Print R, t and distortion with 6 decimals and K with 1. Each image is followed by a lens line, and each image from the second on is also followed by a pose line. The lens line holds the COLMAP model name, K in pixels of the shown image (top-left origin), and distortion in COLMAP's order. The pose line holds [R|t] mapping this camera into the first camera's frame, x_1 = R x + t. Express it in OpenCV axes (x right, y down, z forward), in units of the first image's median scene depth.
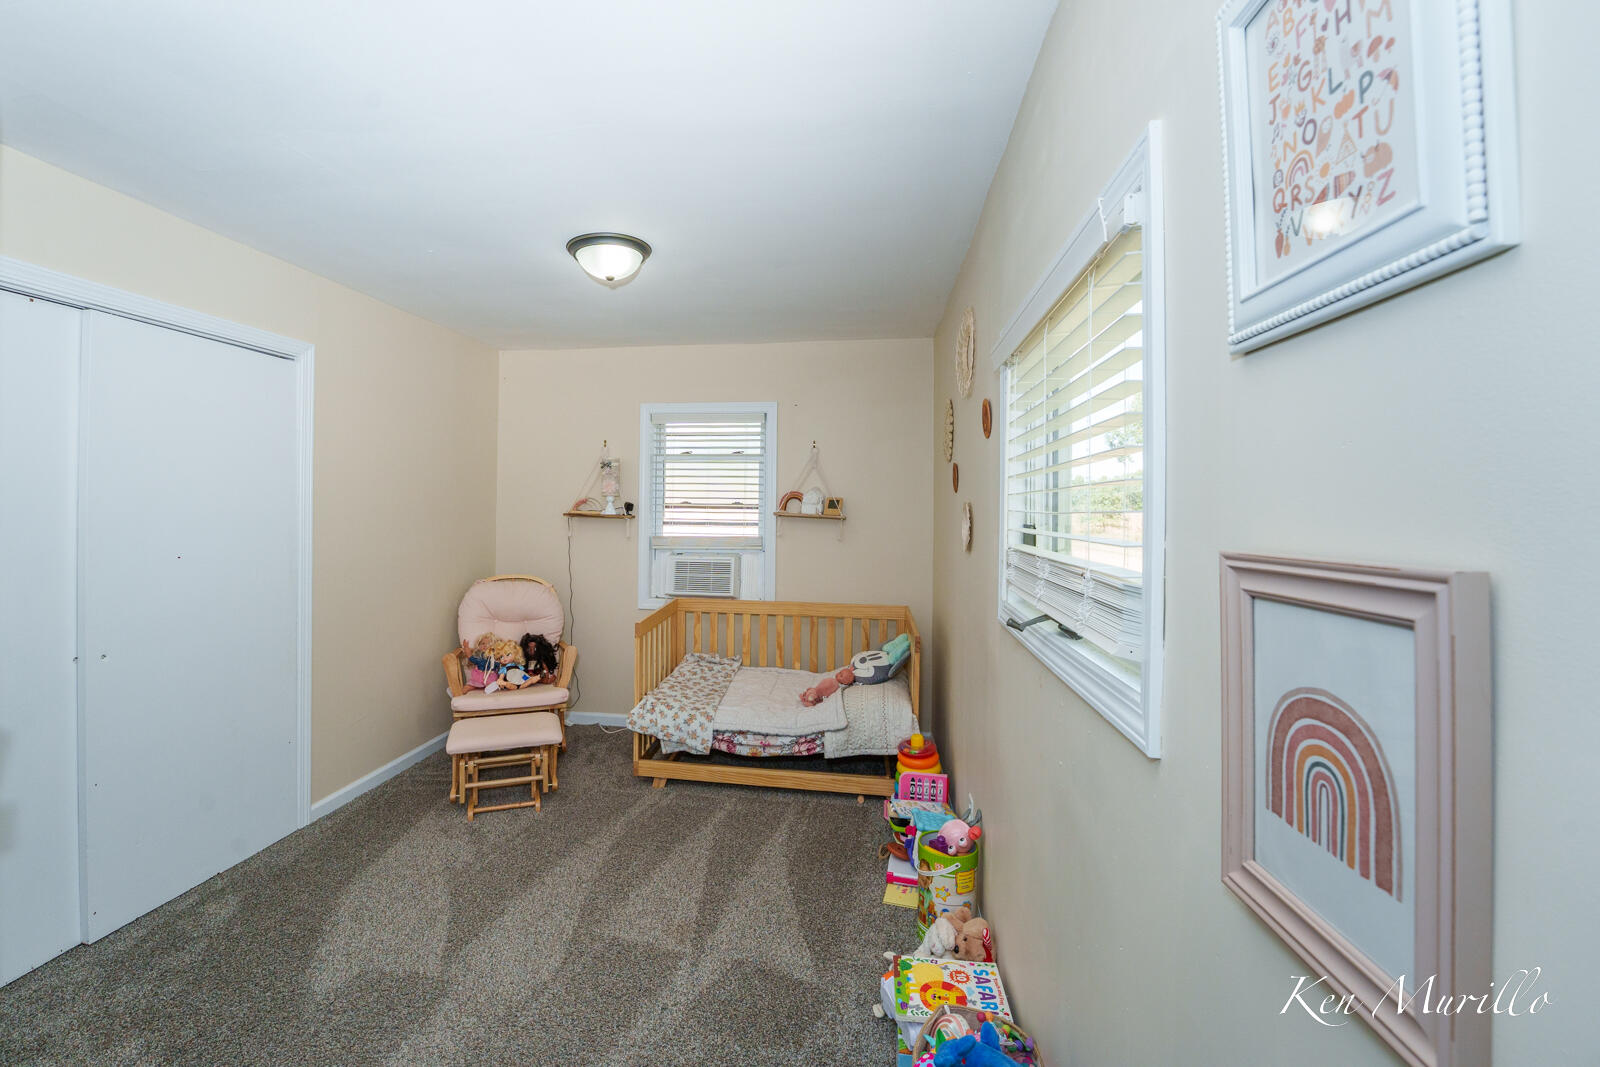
lens RADIAL K [[655.1, 0, 800.0], [0, 655.1, 533.5], [0, 0, 1]] dist [-0.000821, -0.000286]
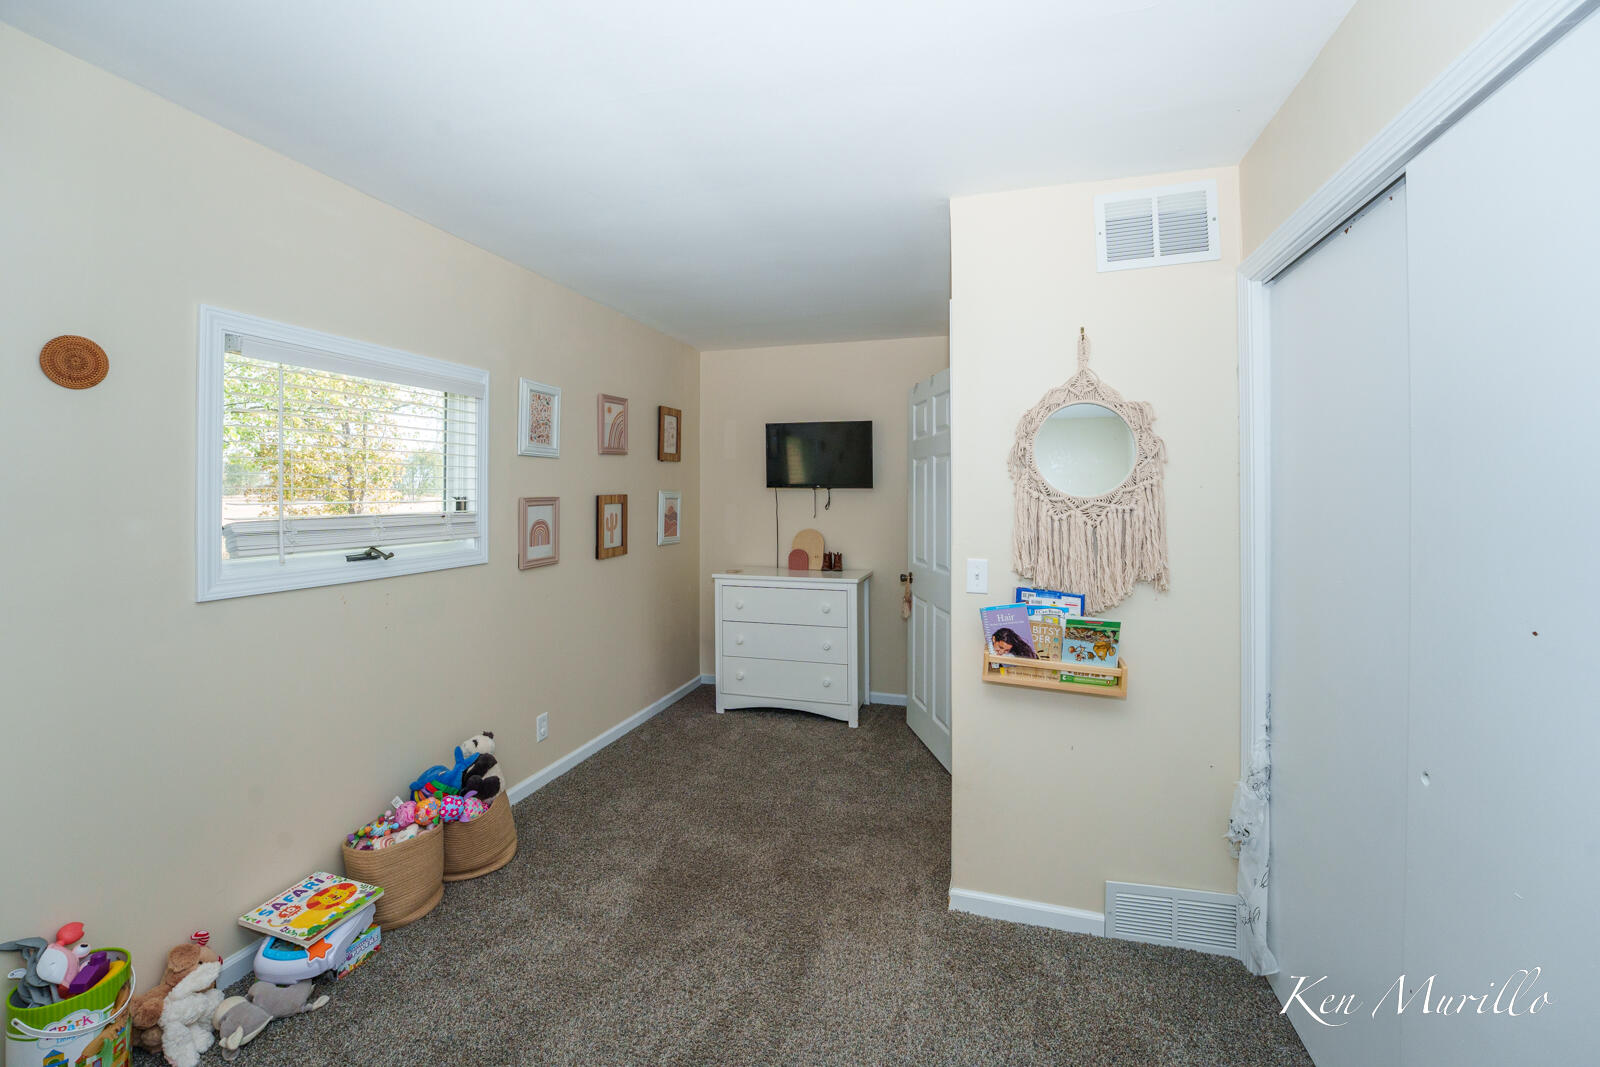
lens RADIAL K [[655.1, 0, 800.0], [0, 655.1, 533.5], [0, 0, 1]] dist [-0.000821, -0.000286]
pose [[-0.982830, -0.015890, 0.183826, -0.821013], [-0.002913, 0.997497, 0.070650, -0.018164], [-0.184489, 0.068901, -0.980417, 1.991671]]
